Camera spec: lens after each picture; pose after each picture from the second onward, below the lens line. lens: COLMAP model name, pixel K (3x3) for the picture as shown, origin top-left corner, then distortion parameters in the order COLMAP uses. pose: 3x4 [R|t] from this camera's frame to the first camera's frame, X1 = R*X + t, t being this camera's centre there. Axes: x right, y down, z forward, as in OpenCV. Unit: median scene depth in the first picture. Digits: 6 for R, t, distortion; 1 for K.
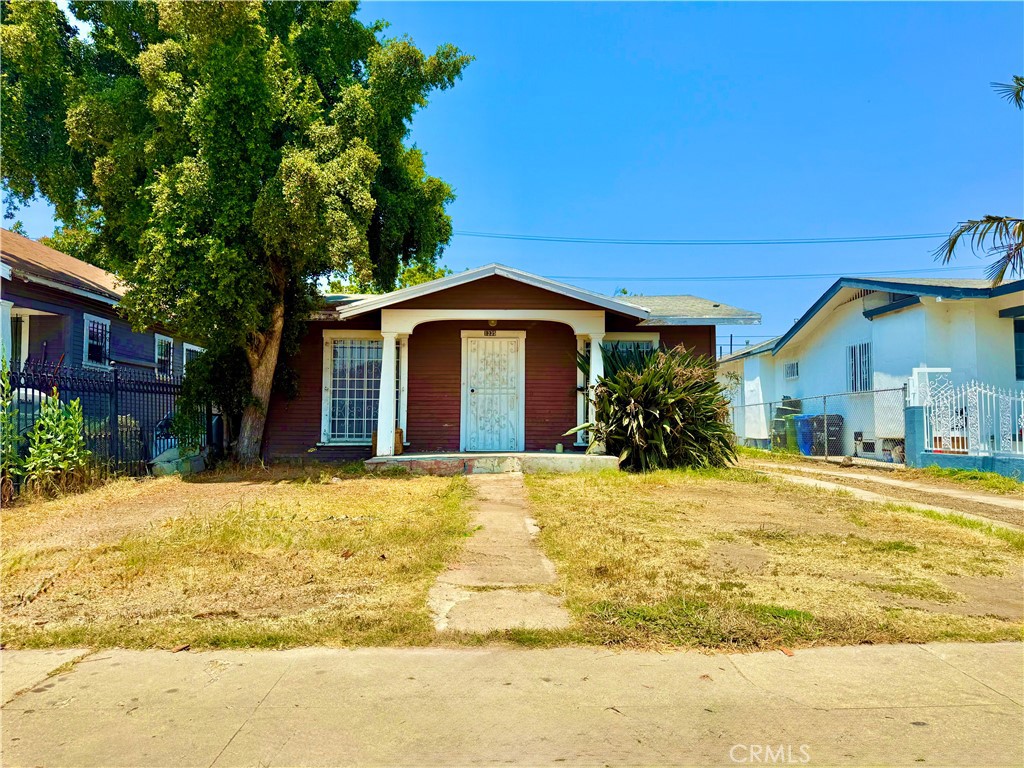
lens RADIAL K [[723.5, 0, 512.0], [0, 723.5, 384.0], [0, 0, 1]] dist [0.003540, 0.002339]
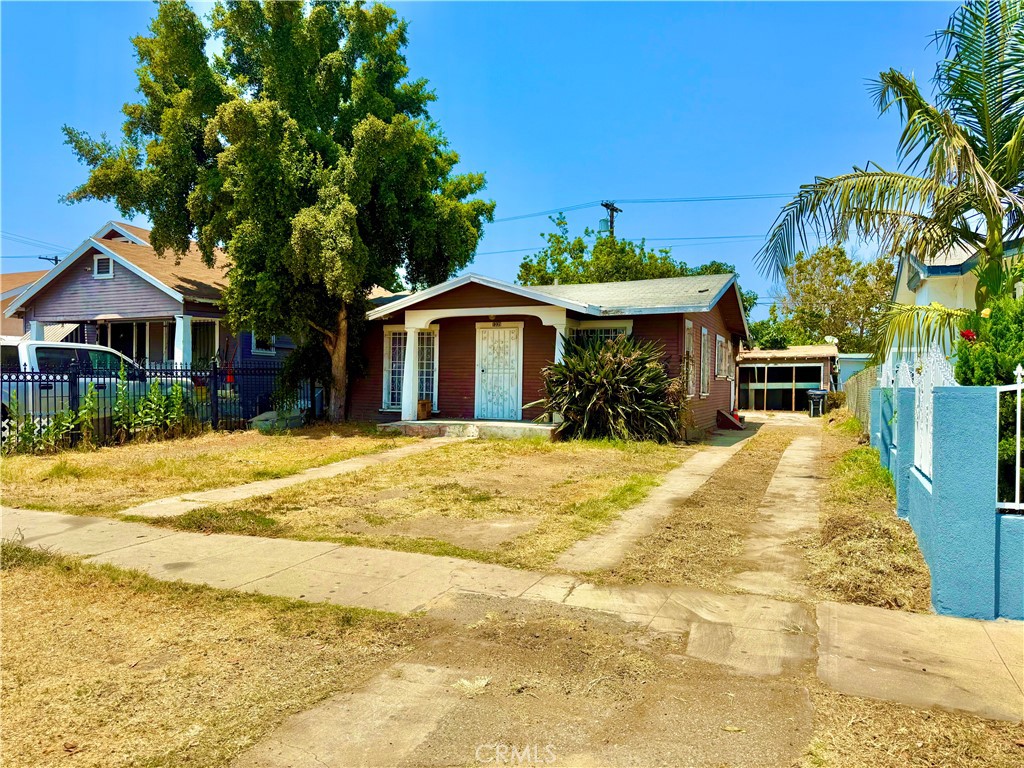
lens RADIAL K [[723.5, 0, 512.0], [0, 723.5, 384.0], [0, 0, 1]] dist [0.003540, 0.002339]
pose [[0.908836, 0.010840, -0.417012, 0.533287], [0.014155, 0.998285, 0.056801, -0.039931], [0.416913, -0.057525, 0.907124, -0.125511]]
